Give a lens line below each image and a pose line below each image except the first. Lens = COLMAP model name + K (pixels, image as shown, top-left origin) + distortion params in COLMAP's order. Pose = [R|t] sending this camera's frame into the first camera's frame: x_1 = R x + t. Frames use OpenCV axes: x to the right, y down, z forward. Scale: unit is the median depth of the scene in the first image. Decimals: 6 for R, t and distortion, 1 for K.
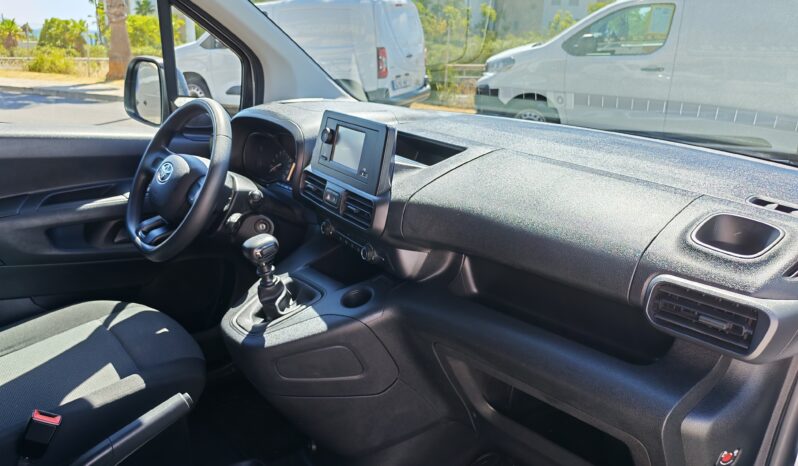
lens RADIAL K [[604.0, 0, 401.7], [0, 604.0, 213.4], [0, 0, 1]] dist [0.062460, -0.085912]
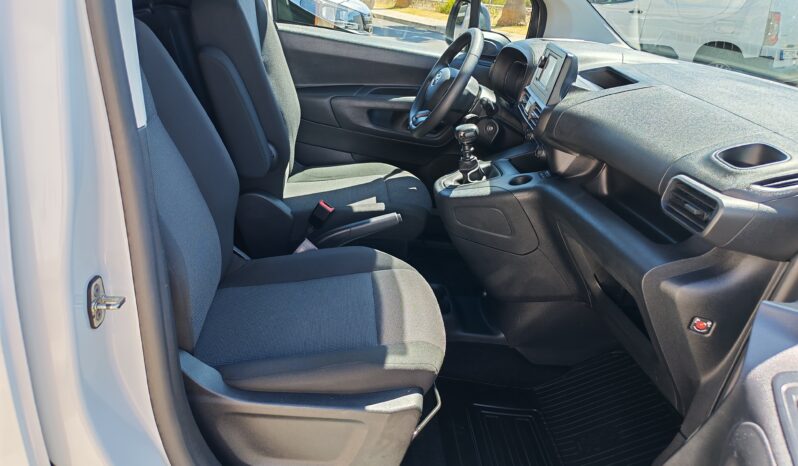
lens RADIAL K [[604.0, 0, 401.7], [0, 604.0, 213.4], [0, 0, 1]] dist [0.062460, -0.085912]
pose [[0.825212, 0.242406, -0.510162, 0.391943], [-0.206046, 0.970175, 0.127695, 0.087143], [0.525900, -0.000259, 0.850546, -0.273424]]
